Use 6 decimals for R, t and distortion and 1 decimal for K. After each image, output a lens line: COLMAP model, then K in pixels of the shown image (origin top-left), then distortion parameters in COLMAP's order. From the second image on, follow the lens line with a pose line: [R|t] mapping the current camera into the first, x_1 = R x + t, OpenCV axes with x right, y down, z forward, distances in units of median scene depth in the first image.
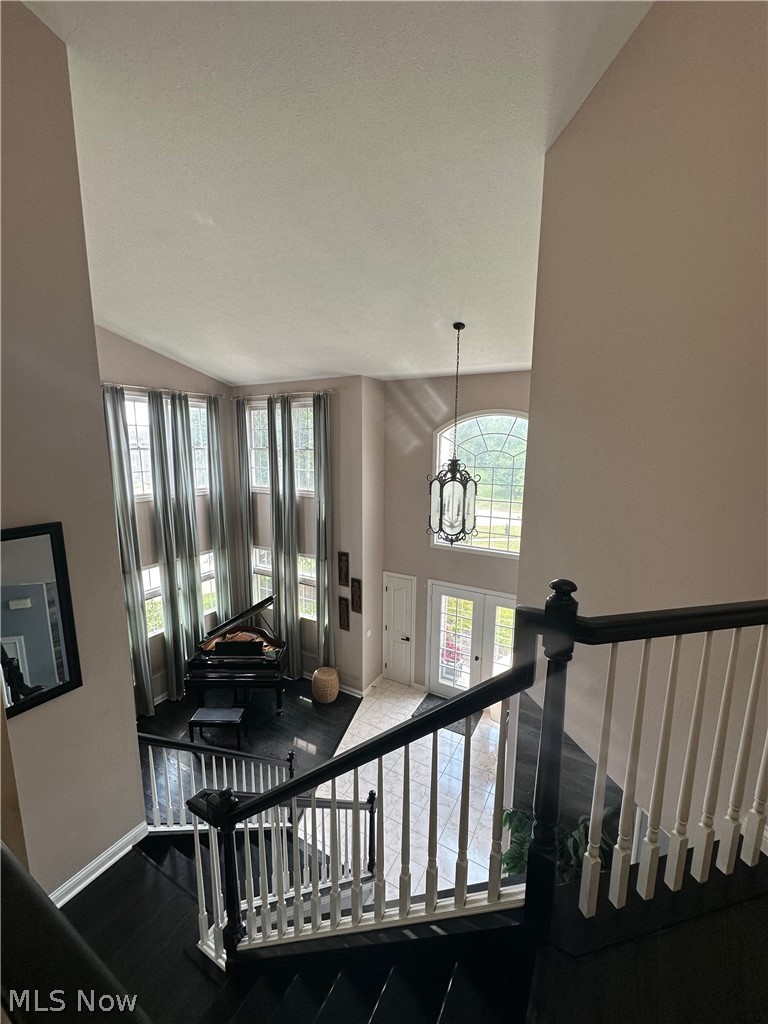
lens RADIAL K [[409.1, 0, 384.0], [0, 409.1, 512.0], [0, 0, 1]] dist [0.001996, 0.000283]
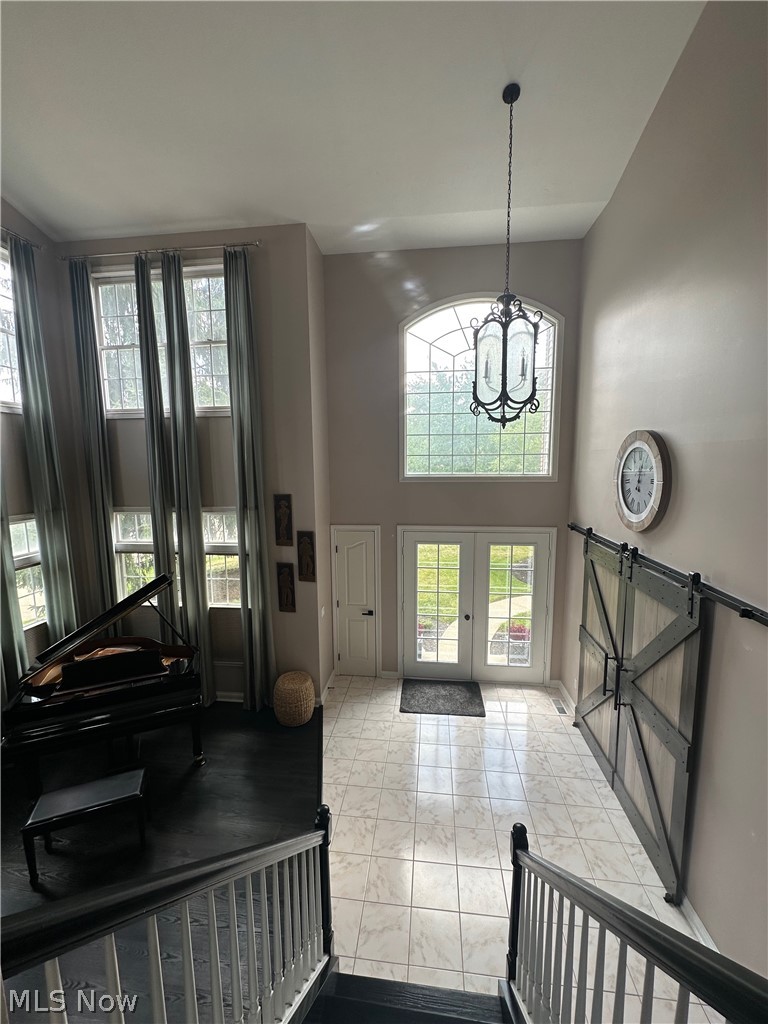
lens RADIAL K [[409.1, 0, 384.0], [0, 409.1, 512.0], [0, 0, 1]] dist [0.001996, 0.000283]
pose [[0.921493, -0.062861, 0.383275, -0.197479], [0.078611, 0.996578, -0.025553, 0.151291], [-0.380357, 0.053677, 0.923281, 0.299528]]
